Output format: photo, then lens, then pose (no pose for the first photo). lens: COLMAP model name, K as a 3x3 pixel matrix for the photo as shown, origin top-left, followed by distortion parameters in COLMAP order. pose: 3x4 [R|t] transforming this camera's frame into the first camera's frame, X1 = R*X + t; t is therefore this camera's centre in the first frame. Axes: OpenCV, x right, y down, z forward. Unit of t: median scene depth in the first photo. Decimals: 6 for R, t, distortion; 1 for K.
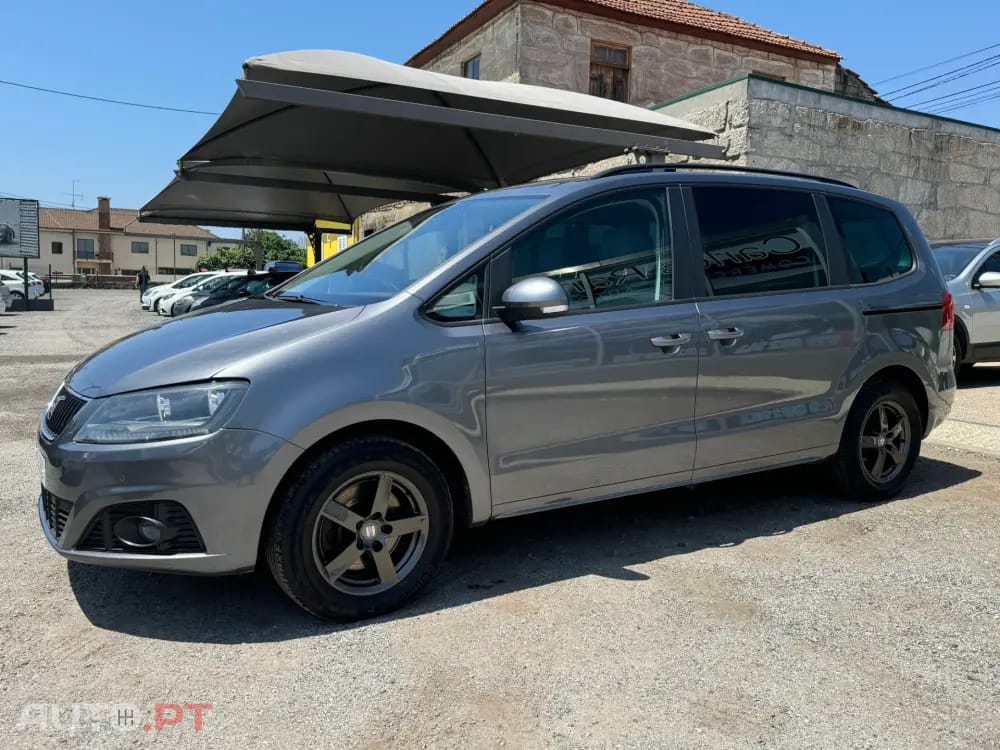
lens RADIAL K [[821.5, 0, 505.8], [0, 821.5, 379.0], [0, 0, 1]] dist [0.058457, -0.090222]
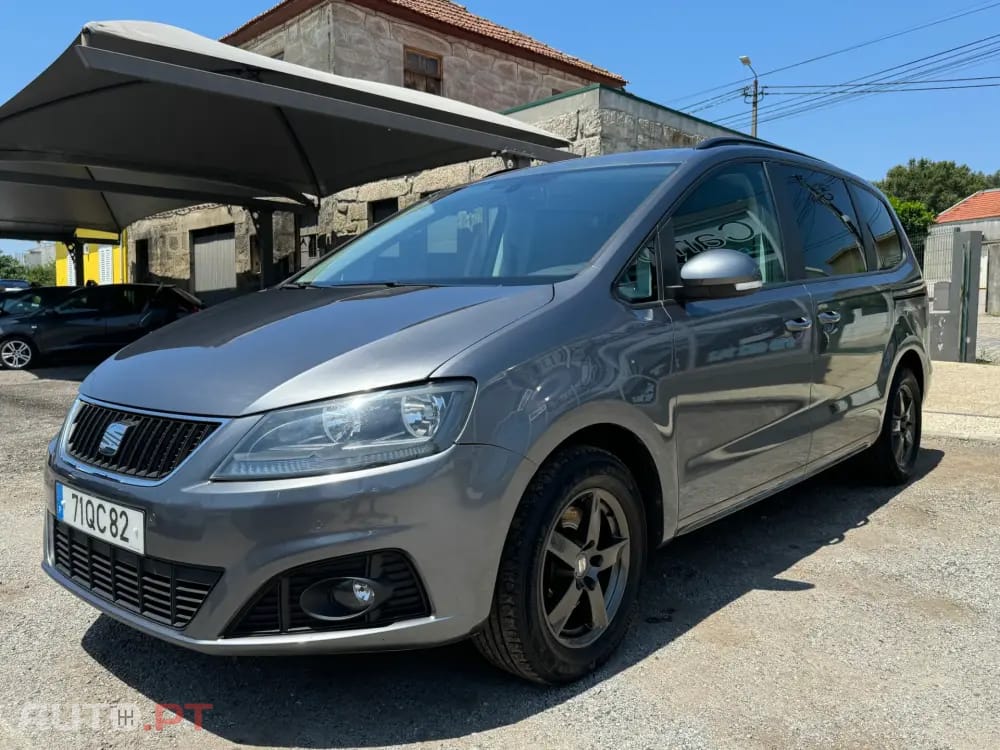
lens RADIAL K [[821.5, 0, 507.0], [0, 821.5, 373.8], [0, 0, 1]] dist [0.058457, -0.090222]
pose [[0.954898, -0.042680, 0.293849, -0.369153], [0.050922, 0.998493, -0.020452, 0.010050], [-0.292534, 0.034493, 0.955633, 0.201838]]
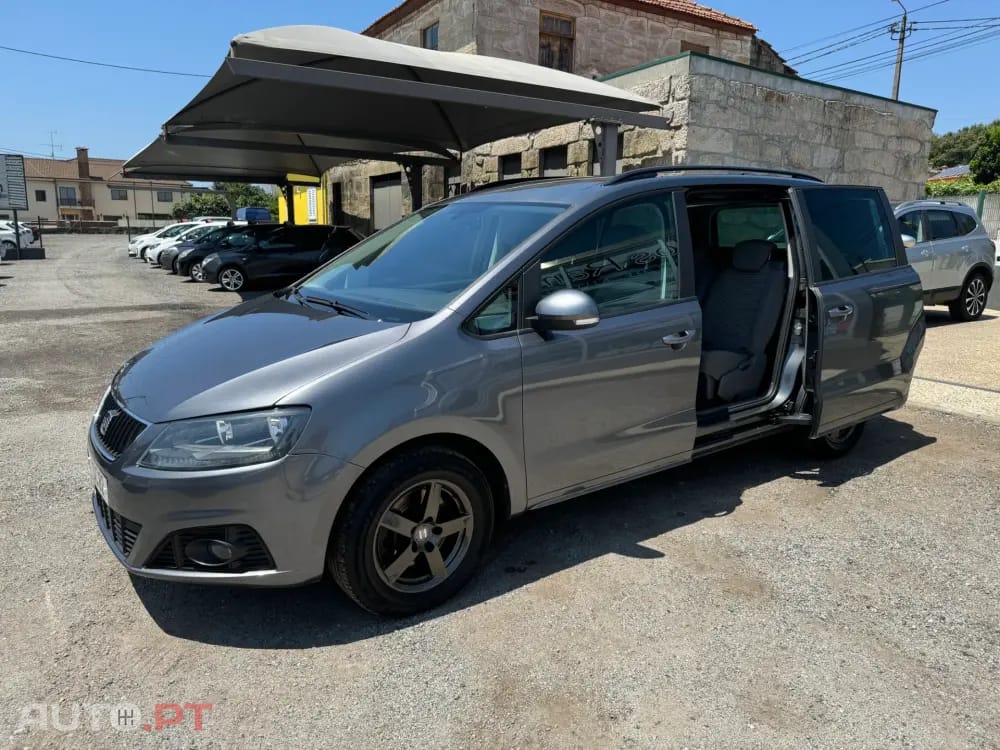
lens RADIAL K [[709.7, 0, 506.6], [0, 709.7, 375.0], [0, 0, 1]] dist [0.027019, -0.039378]
pose [[0.997044, -0.022014, 0.073605, -0.095096], [0.014819, 0.995183, 0.096913, -0.088809], [-0.075384, -0.095536, 0.992568, 0.071047]]
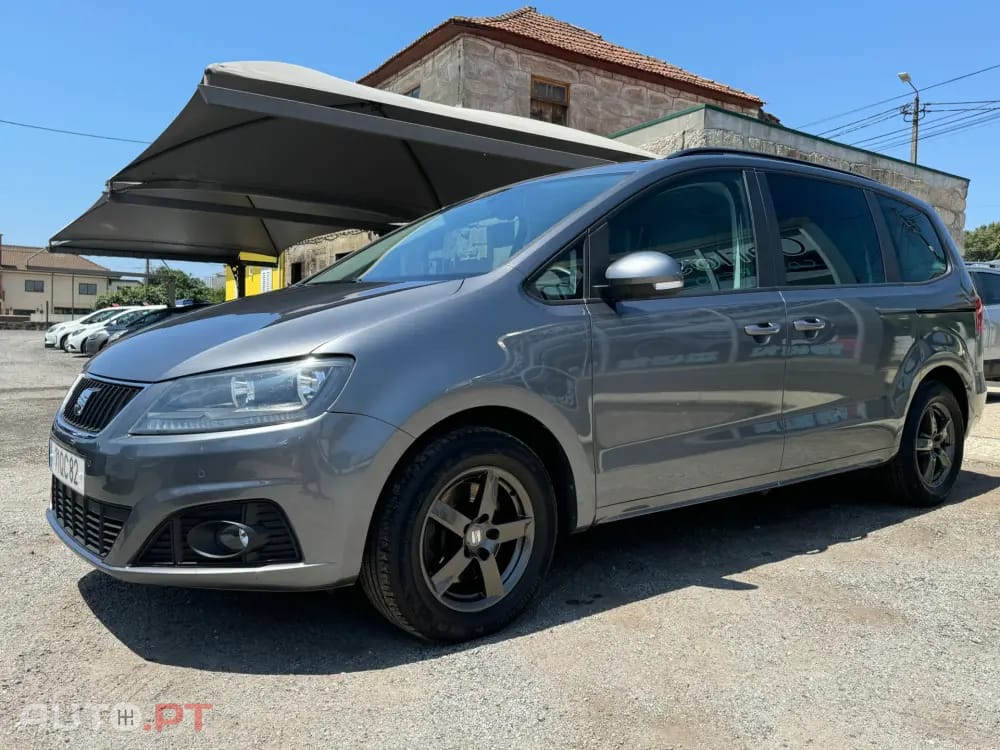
lens RADIAL K [[821.5, 0, 507.1], [0, 821.5, 375.7], [0, 0, 1]] dist [0.058457, -0.090222]
pose [[0.993717, -0.005983, 0.111764, -0.182368], [0.012302, 0.998359, -0.055936, 0.051929], [-0.111246, 0.056959, 0.992159, 0.103632]]
